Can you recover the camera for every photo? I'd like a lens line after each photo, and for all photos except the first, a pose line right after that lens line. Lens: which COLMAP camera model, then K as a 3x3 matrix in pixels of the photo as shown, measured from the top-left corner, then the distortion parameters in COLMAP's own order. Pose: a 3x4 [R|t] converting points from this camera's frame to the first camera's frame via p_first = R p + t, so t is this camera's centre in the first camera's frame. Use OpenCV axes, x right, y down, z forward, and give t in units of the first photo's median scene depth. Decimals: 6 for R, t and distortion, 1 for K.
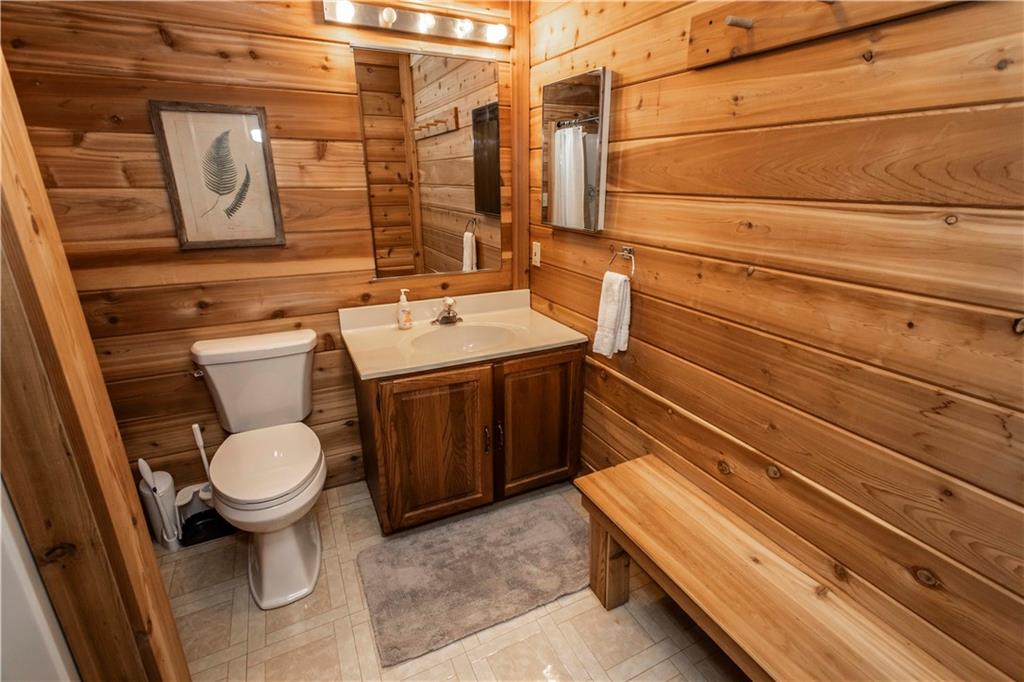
lens RADIAL K [[481.0, 0, 514.3], [0, 481.0, 339.9], [0, 0, 1]] dist [0.006020, 0.000145]
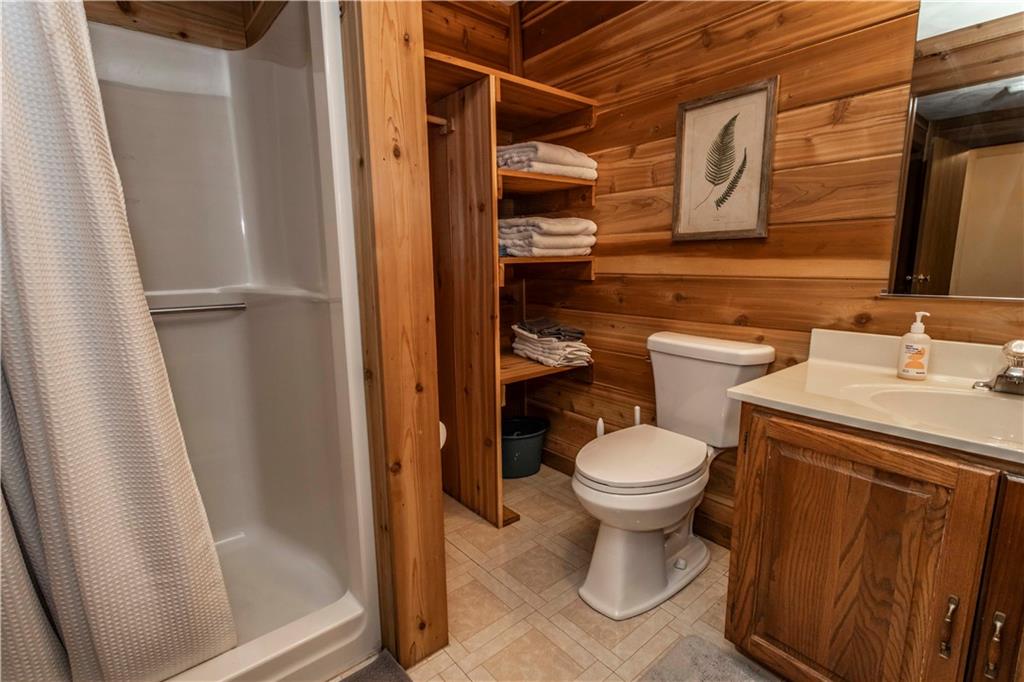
lens RADIAL K [[481.0, 0, 511.3], [0, 481.0, 341.8], [0, 0, 1]] dist [0.006020, 0.000145]
pose [[0.229024, 0.159634, -0.960242, 0.268481], [-0.303678, 0.948946, 0.085327, 0.037282], [0.924839, 0.272063, 0.265809, 0.446874]]
